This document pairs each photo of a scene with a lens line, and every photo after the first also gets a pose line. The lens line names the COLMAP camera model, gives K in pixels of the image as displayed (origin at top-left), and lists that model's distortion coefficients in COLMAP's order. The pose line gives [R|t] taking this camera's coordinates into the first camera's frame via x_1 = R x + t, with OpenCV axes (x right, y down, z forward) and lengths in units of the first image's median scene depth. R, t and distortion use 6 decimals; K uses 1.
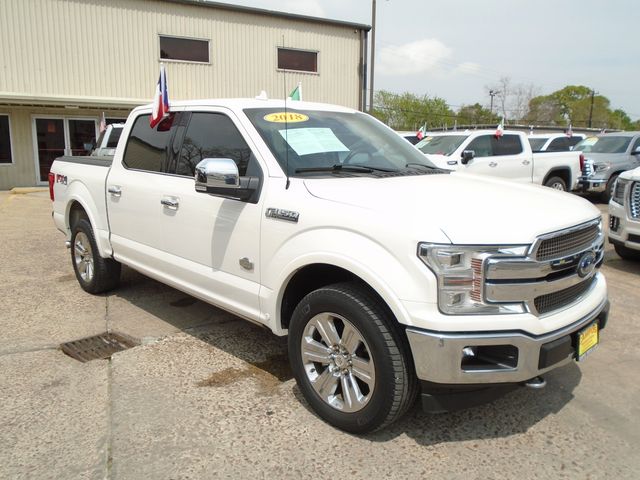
lens RADIAL K [[494.9, 0, 318.8], [0, 494.9, 240.6], [0, 0, 1]] dist [-0.016723, 0.000010]
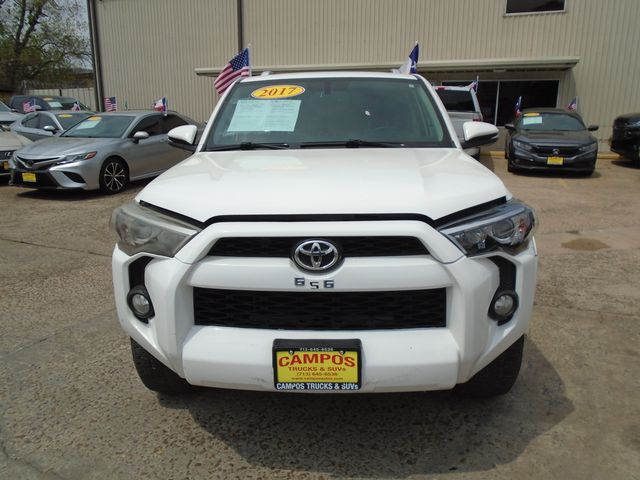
lens RADIAL K [[494.9, 0, 319.0], [0, 494.9, 238.7], [0, 0, 1]] dist [-0.016723, 0.000010]
pose [[0.694503, 0.167591, -0.699699, 0.378671], [-0.121957, 0.985842, 0.115076, -0.028646], [0.709078, 0.005412, 0.705109, 0.219441]]
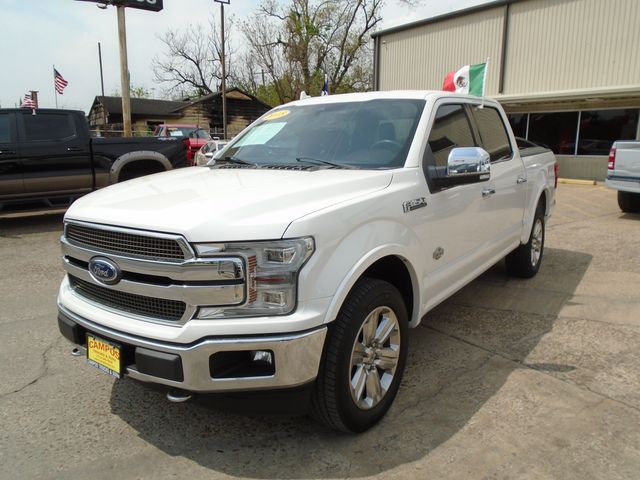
lens RADIAL K [[494.9, 0, 317.3], [0, 494.9, 239.2], [0, 0, 1]] dist [-0.016723, 0.000010]
pose [[0.156675, 0.183132, -0.970523, 0.587714], [-0.171361, 0.972796, 0.155897, -0.085261], [0.972671, 0.141884, 0.183795, 0.482821]]
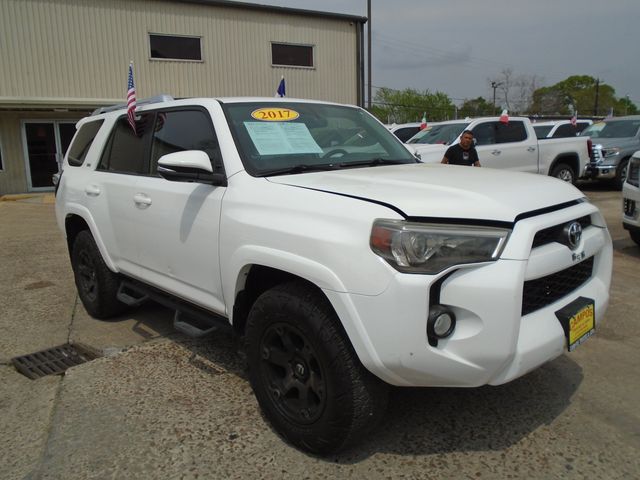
lens RADIAL K [[494.9, 0, 320.4], [0, 494.9, 240.3], [0, 0, 1]] dist [-0.016723, 0.000010]
pose [[0.999439, -0.031563, -0.011177, 0.030776], [0.031547, 0.999501, -0.001662, 0.009070], [0.011224, 0.001309, 0.999936, 0.071324]]
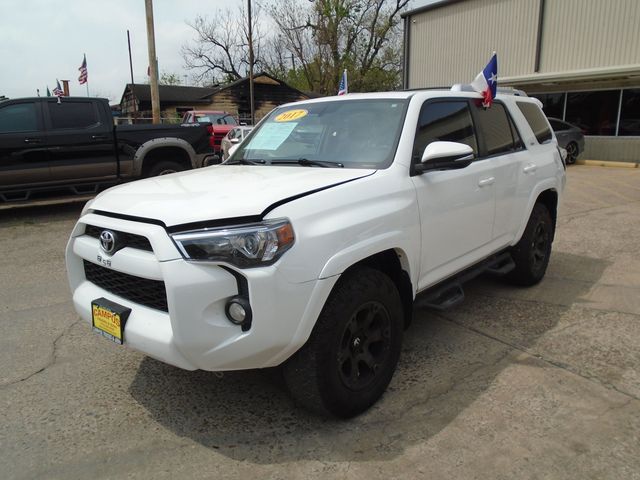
lens RADIAL K [[494.9, 0, 317.0], [0, 494.9, 240.0], [0, 0, 1]] dist [-0.016723, 0.000010]
pose [[0.093249, 0.213140, -0.972562, 0.569563], [-0.158199, 0.967580, 0.196880, -0.088384], [0.982994, 0.135499, 0.123945, 0.510236]]
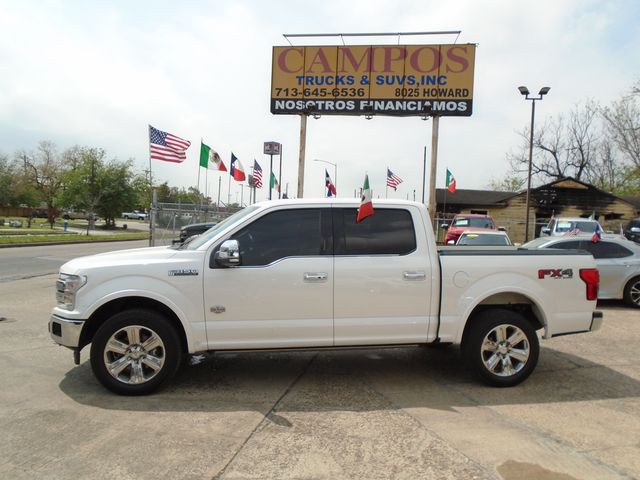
lens RADIAL K [[494.9, 0, 315.5], [0, 494.9, 239.4], [0, 0, 1]] dist [-0.016723, 0.000010]
pose [[-0.596975, 0.003048, -0.802254, 0.629741], [-0.174474, 0.975565, 0.133537, -0.234281], [0.783058, 0.219691, -0.581856, 1.184496]]
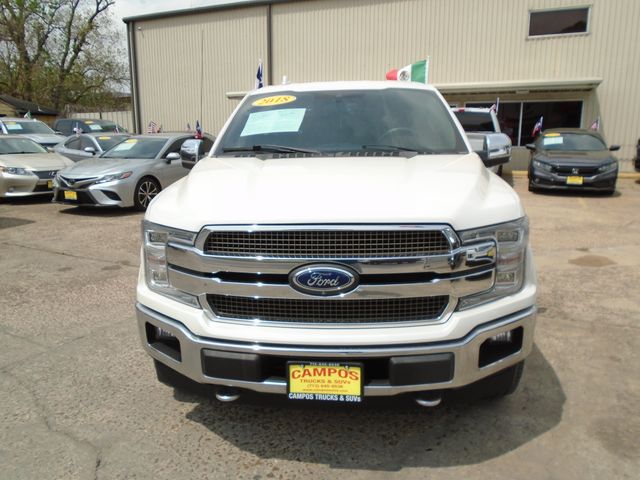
lens RADIAL K [[494.9, 0, 318.5], [0, 494.9, 237.8], [0, 0, 1]] dist [-0.016723, 0.000010]
pose [[0.648984, 0.143971, -0.747056, 0.435903], [-0.124420, 0.988796, 0.082473, -0.029636], [0.750559, 0.039425, 0.659626, 0.200768]]
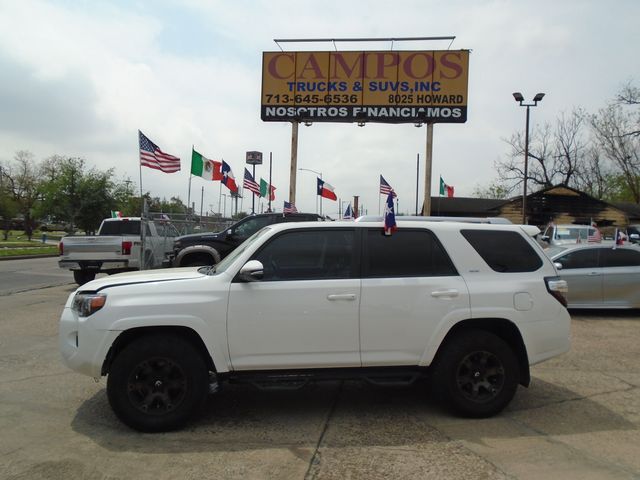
lens RADIAL K [[494.9, 0, 315.8], [0, 494.9, 239.0], [0, 0, 1]] dist [-0.016723, 0.000010]
pose [[-0.565515, -0.007225, -0.824707, 0.598406], [-0.168827, 0.979800, 0.107184, -0.210446], [0.807273, 0.199847, -0.555311, 1.066283]]
